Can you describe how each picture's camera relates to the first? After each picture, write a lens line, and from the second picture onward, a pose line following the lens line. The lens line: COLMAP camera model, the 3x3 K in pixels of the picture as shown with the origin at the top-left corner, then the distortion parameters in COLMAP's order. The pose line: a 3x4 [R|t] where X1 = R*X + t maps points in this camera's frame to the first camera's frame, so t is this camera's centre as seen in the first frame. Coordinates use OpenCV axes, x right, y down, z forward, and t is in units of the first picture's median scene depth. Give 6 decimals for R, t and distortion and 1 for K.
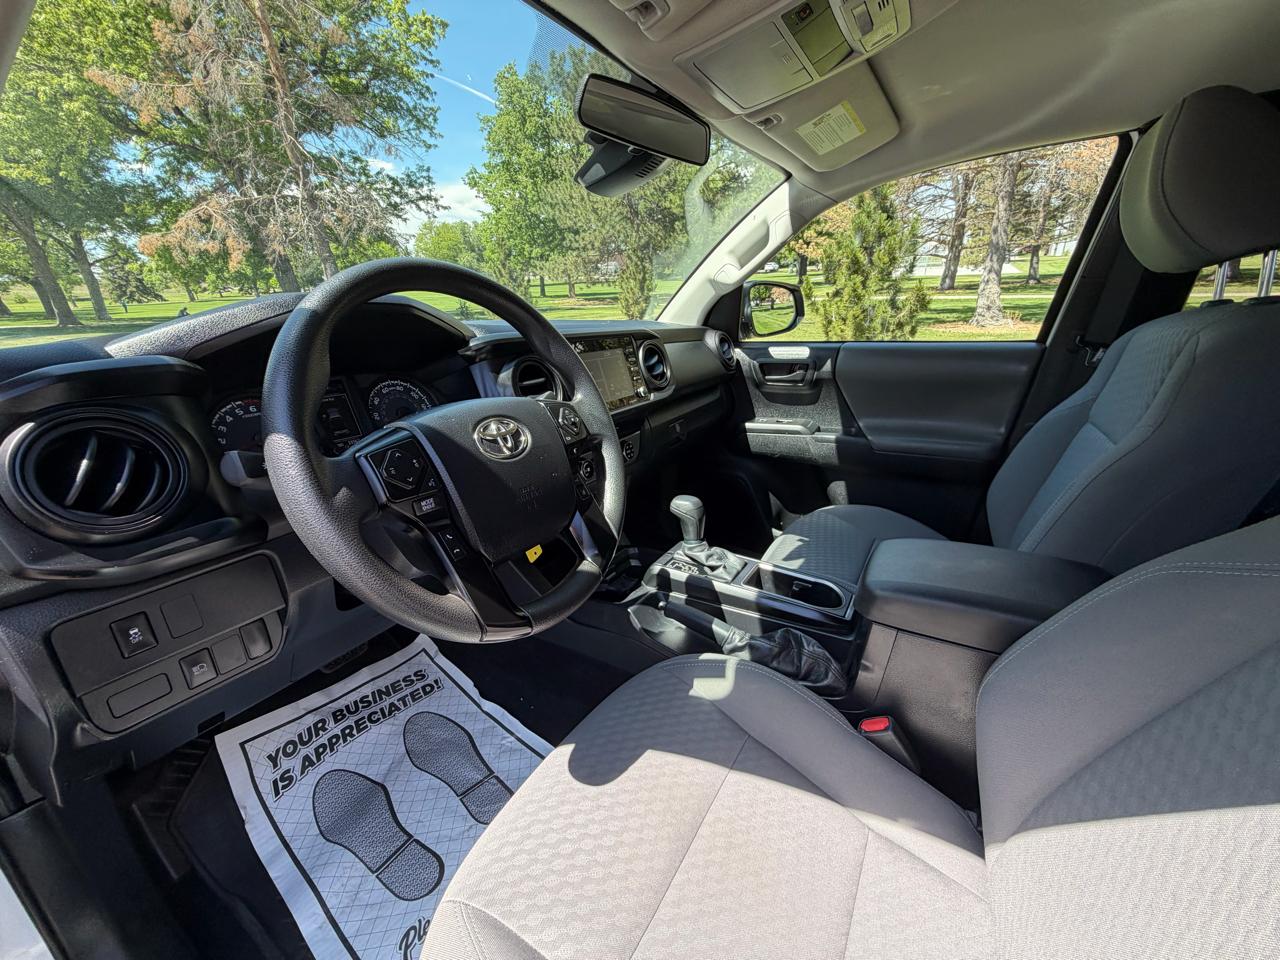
lens RADIAL K [[508.1, 0, 633.4], [0, 508.1, 480.3], [0, 0, 1]] dist [-0.001283, 0.000530]
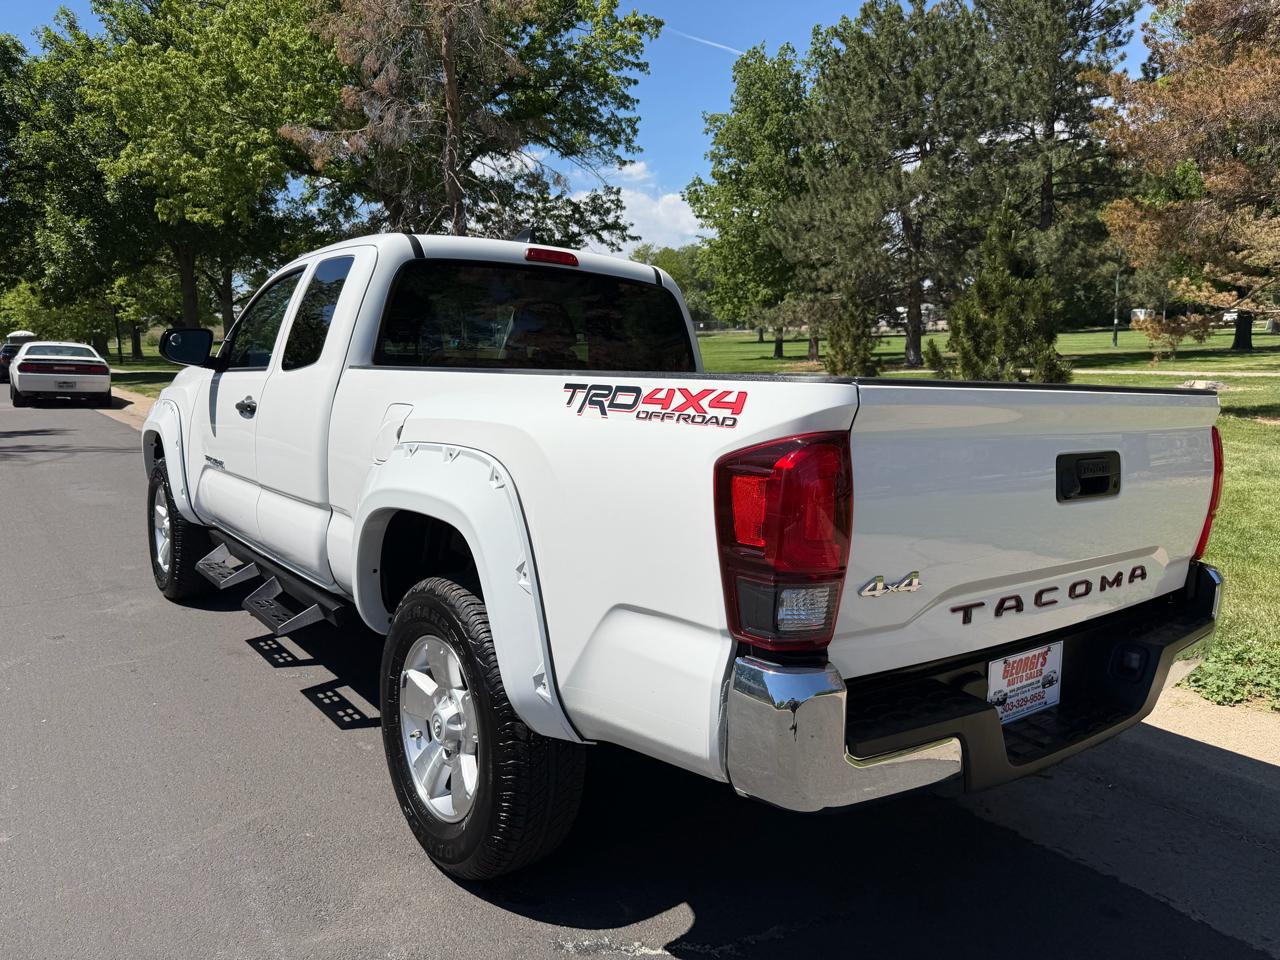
lens RADIAL K [[893.0, 0, 639.7], [0, 893.0, 495.3], [0, 0, 1]] dist [0.079242, -0.104182]
pose [[0.936098, 0.083700, -0.341636, 0.173924], [-0.148473, 0.974530, -0.168066, 0.063768], [0.318867, 0.208050, 0.924683, -0.184749]]
